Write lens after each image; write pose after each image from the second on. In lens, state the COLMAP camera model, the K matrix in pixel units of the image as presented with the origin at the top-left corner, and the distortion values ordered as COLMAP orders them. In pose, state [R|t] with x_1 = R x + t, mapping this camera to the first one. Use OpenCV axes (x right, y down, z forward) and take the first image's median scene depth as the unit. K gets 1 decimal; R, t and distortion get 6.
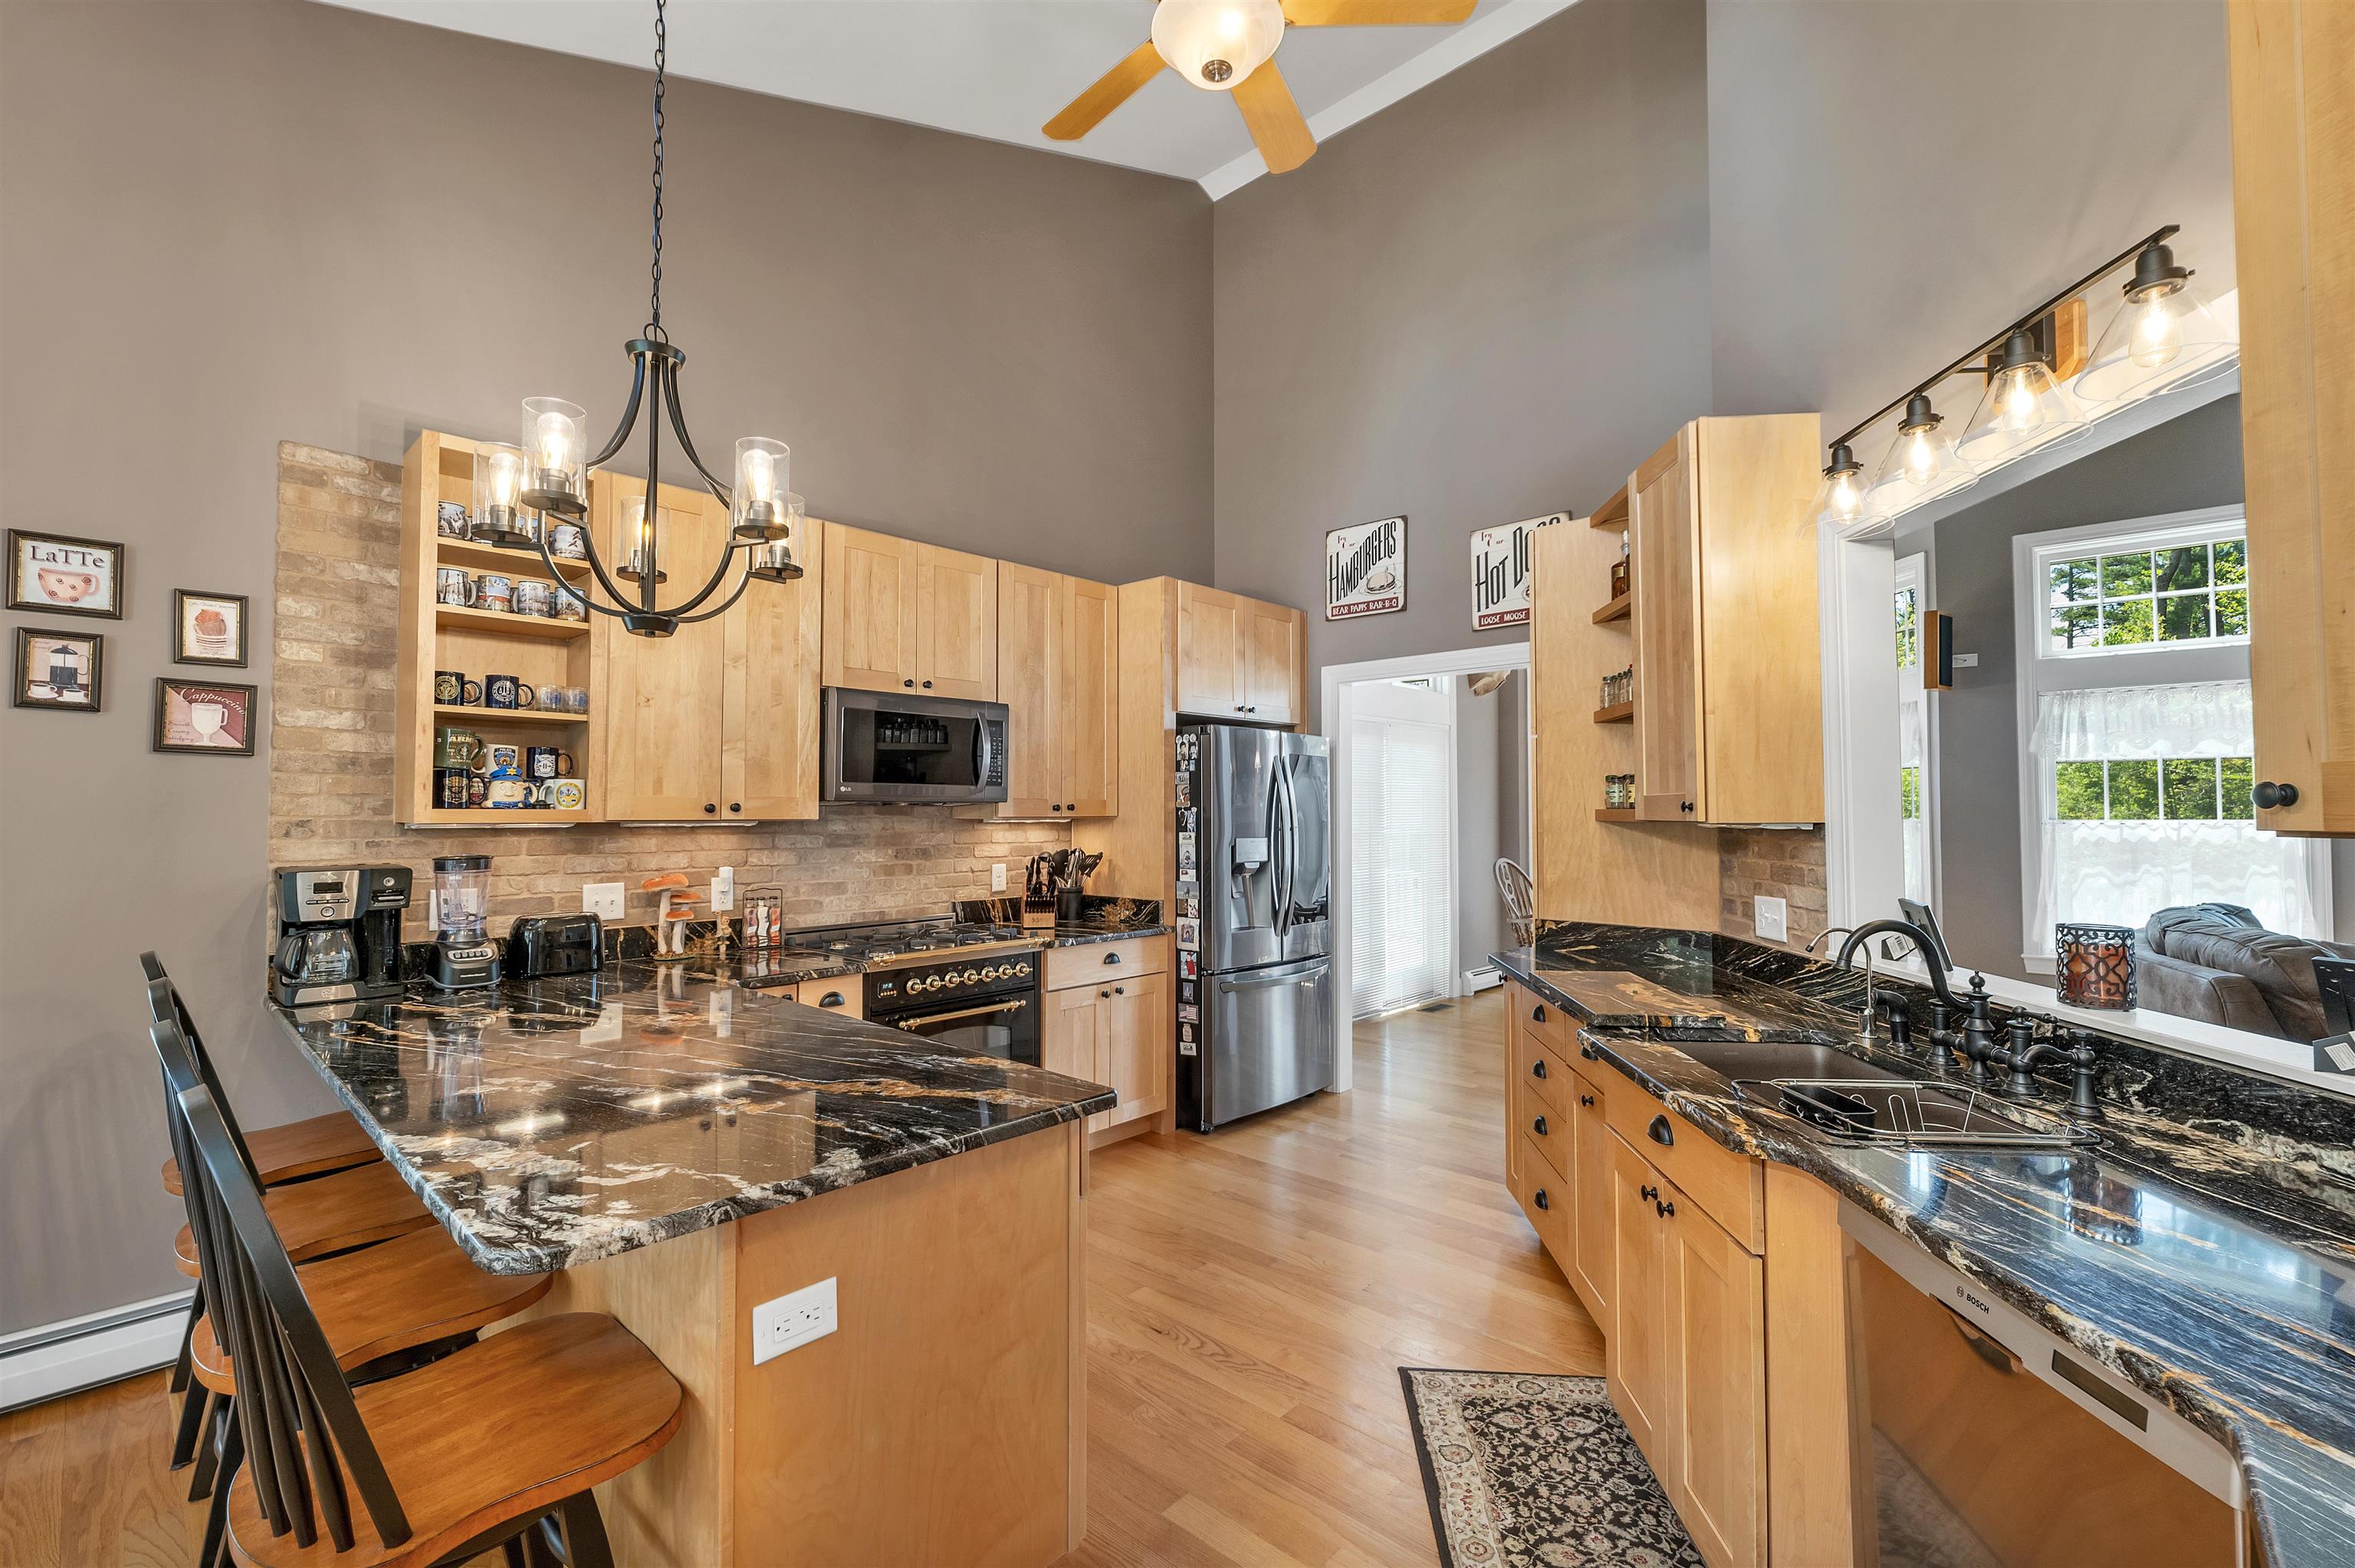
lens RADIAL K [[995.0, 0, 1177.3], [0, 995.0, 778.2], [0, 0, 1]] dist [0.000252, -0.000425]
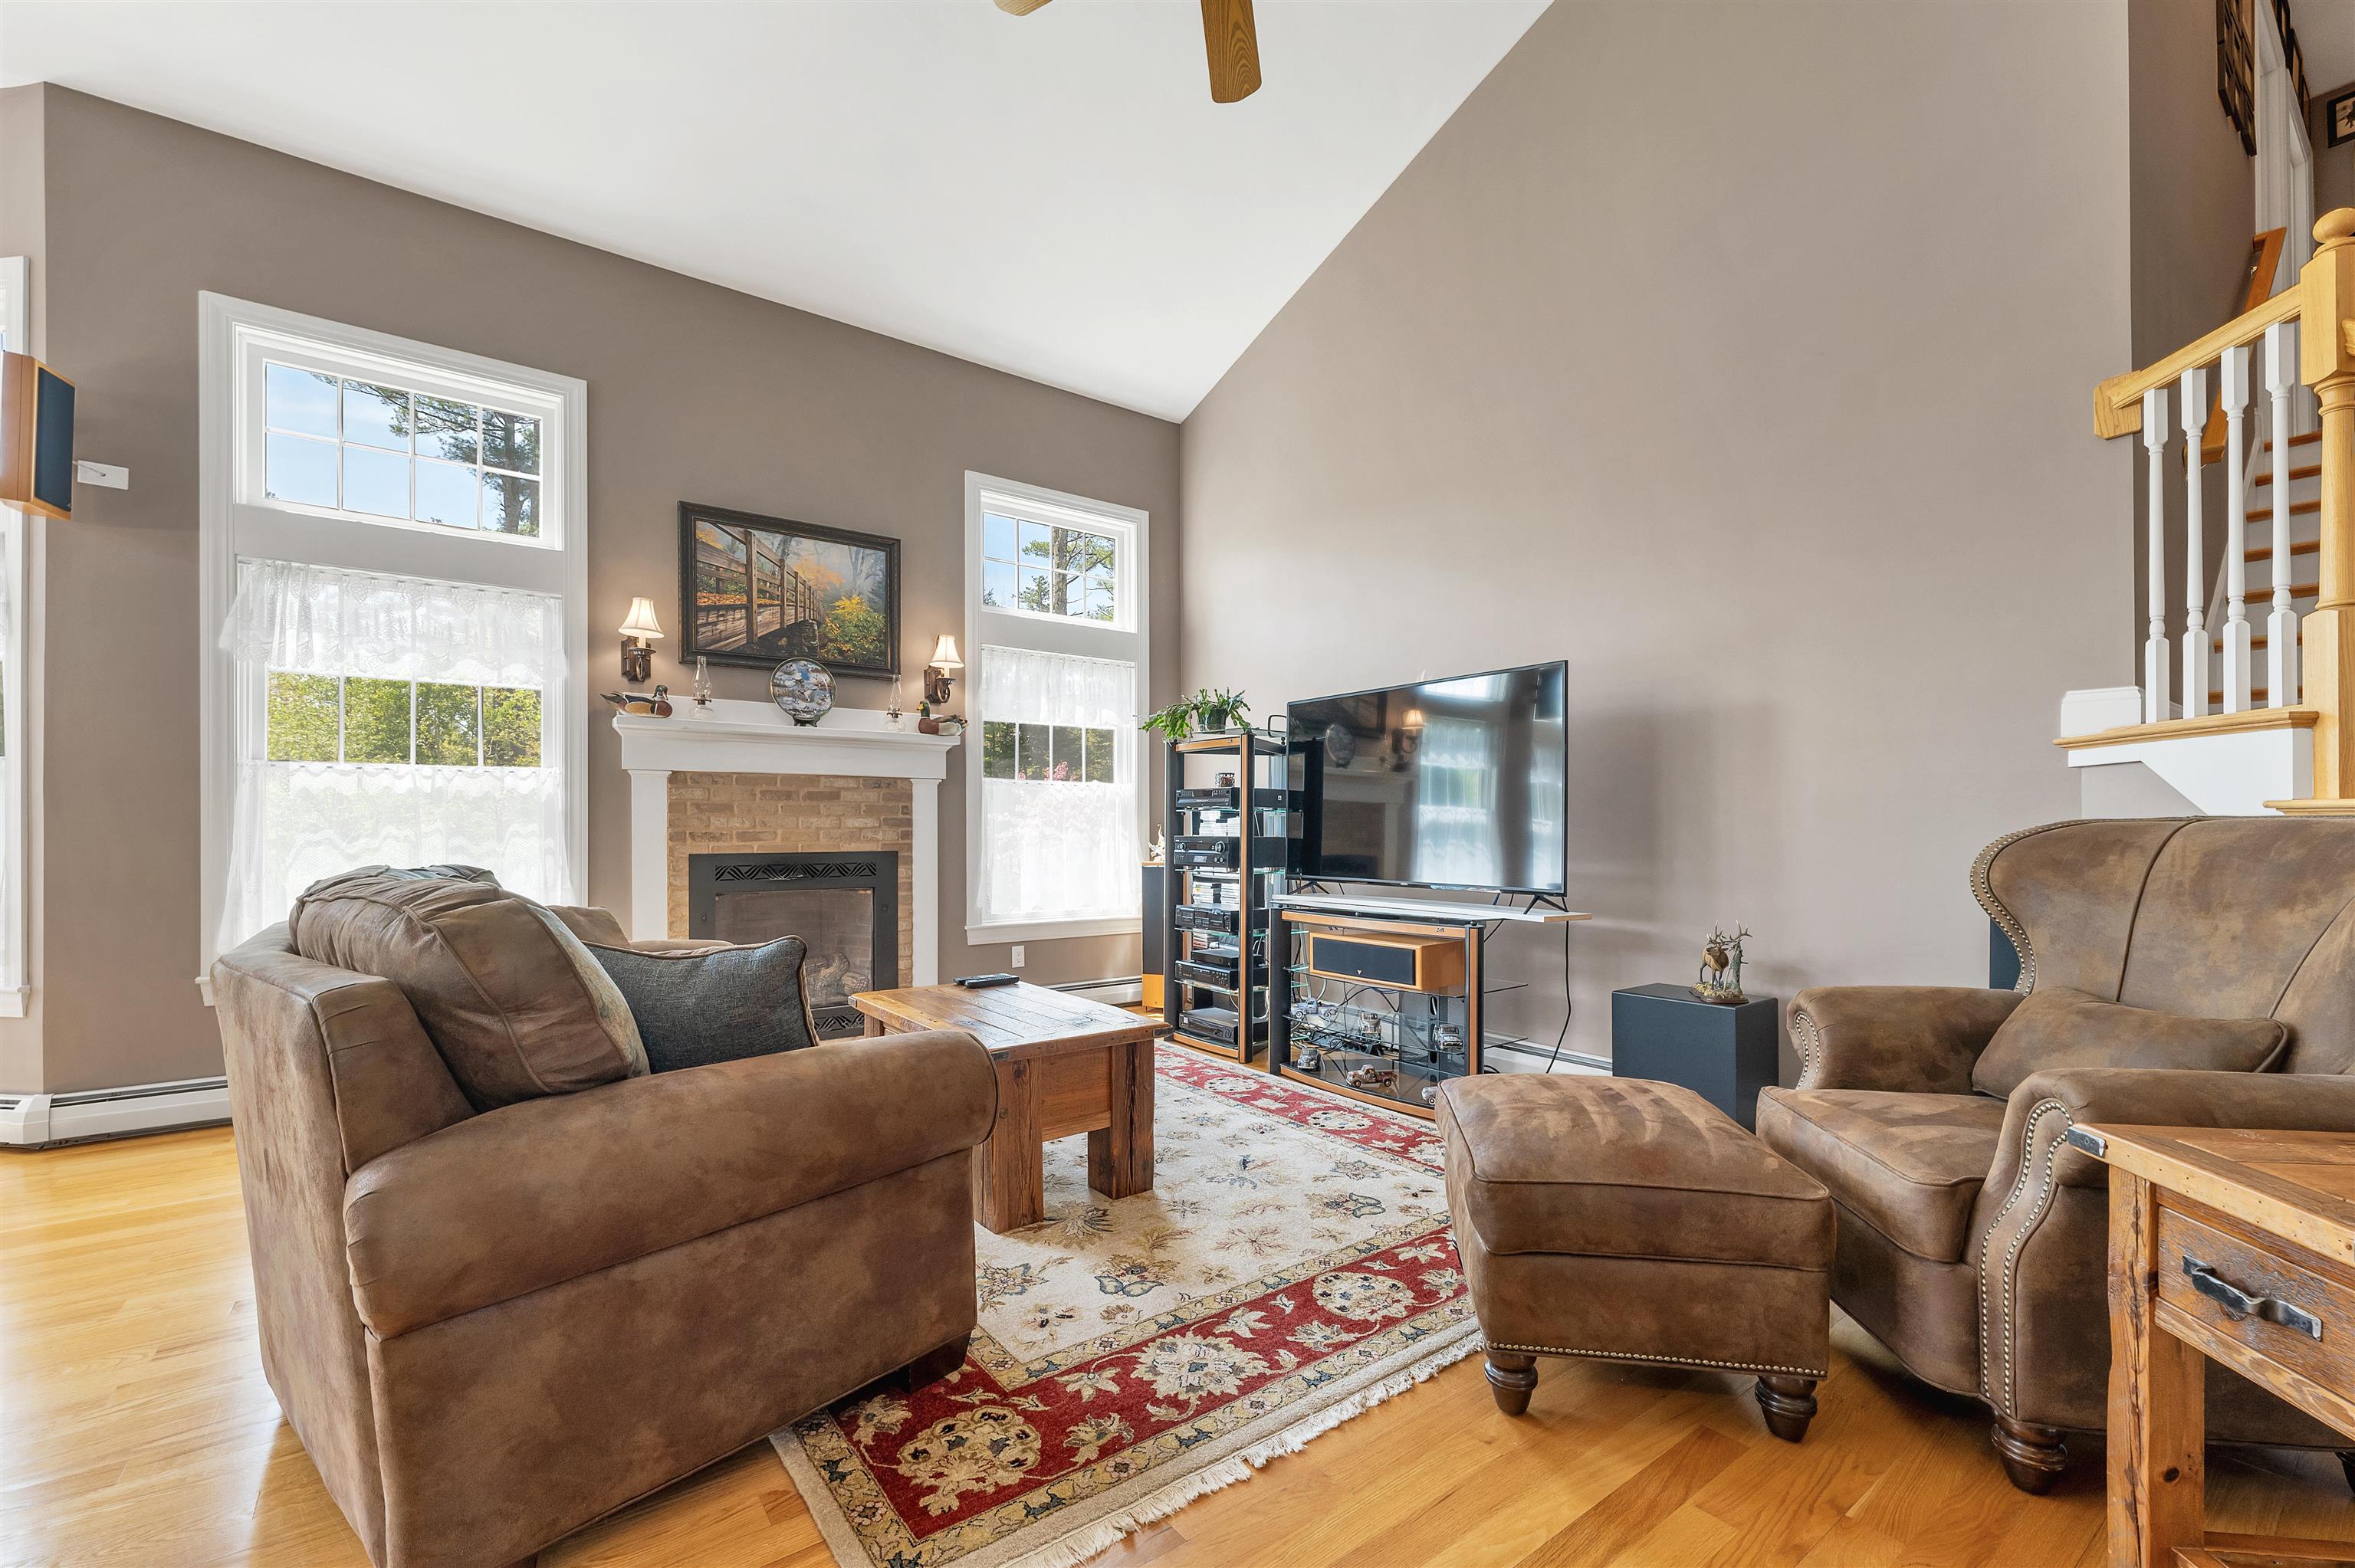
lens RADIAL K [[973.0, 0, 1168.2], [0, 973.0, 833.0], [0, 0, 1]] dist [-0.000381, -0.001131]
pose [[0.196581, -0.002959, 0.980483, 0.700344], [-0.031350, 0.999465, 0.009302, 0.115811], [-0.979986, -0.032567, 0.196384, 0.557738]]
